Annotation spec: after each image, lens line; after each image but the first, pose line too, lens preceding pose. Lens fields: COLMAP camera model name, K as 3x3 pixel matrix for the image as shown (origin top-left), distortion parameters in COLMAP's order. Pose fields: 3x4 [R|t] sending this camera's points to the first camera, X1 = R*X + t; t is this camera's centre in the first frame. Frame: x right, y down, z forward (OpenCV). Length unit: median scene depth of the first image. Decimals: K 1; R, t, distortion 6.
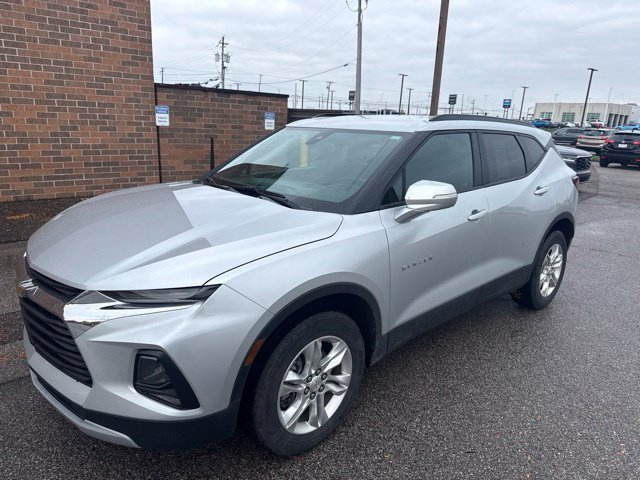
lens RADIAL K [[437.7, 0, 316.9], [0, 437.7, 243.5], [0, 0, 1]] dist [-0.002957, -0.006942]
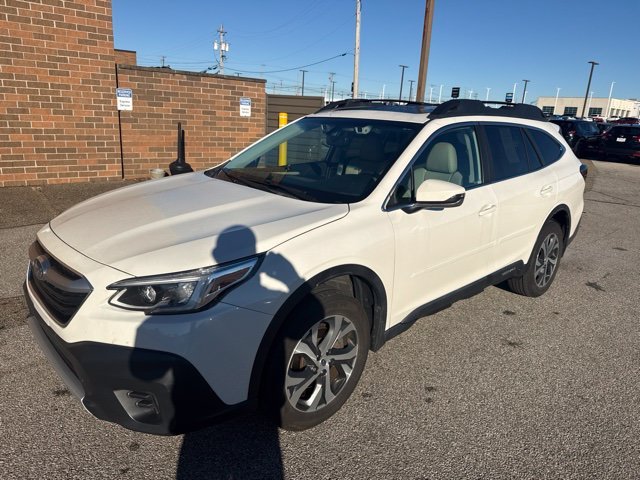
lens RADIAL K [[437.7, 0, 321.8], [0, 437.7, 235.4], [0, 0, 1]] dist [-0.002957, -0.006942]
pose [[0.999920, 0.010764, 0.006610, 0.067205], [-0.010773, 0.999941, 0.001395, -0.008566], [-0.006594, -0.001466, 0.999977, 0.069825]]
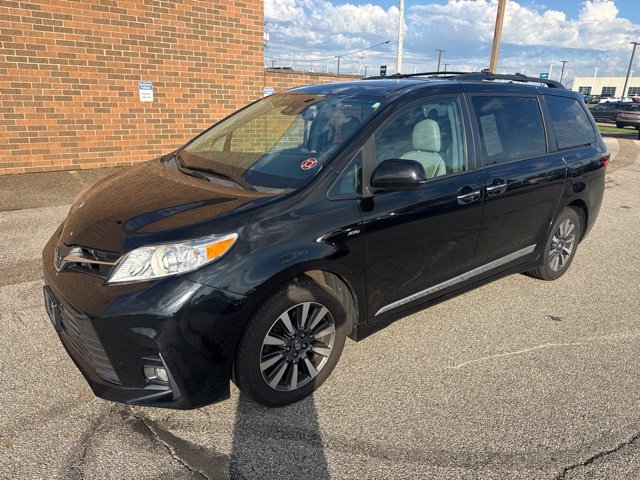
lens RADIAL K [[438.2, 0, 319.2], [0, 438.2, 243.5], [0, 0, 1]] dist [0.008094, -0.019092]
pose [[0.998572, 0.009558, -0.052557, -0.151864], [-0.006989, 0.998782, 0.048840, 0.064773], [0.052960, -0.048403, 0.997423, -0.252643]]
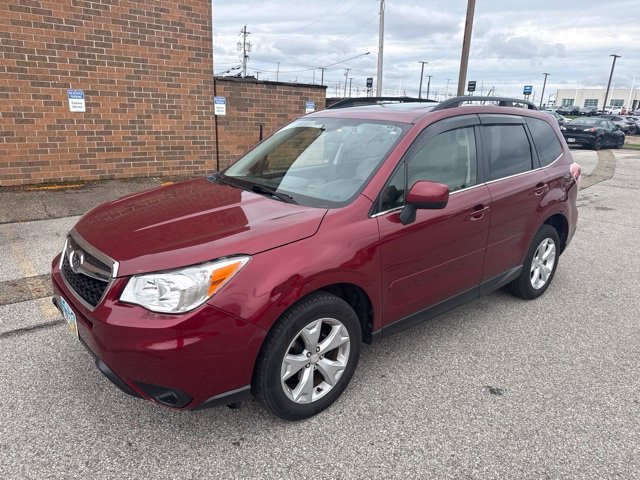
lens RADIAL K [[438.2, 0, 317.3], [0, 438.2, 243.5], [0, 0, 1]] dist [0.008094, -0.019092]
pose [[0.999459, 0.006420, -0.032262, -0.065102], [-0.005601, 0.999661, 0.025414, 0.037230], [0.032414, -0.025220, 0.999156, -0.146749]]
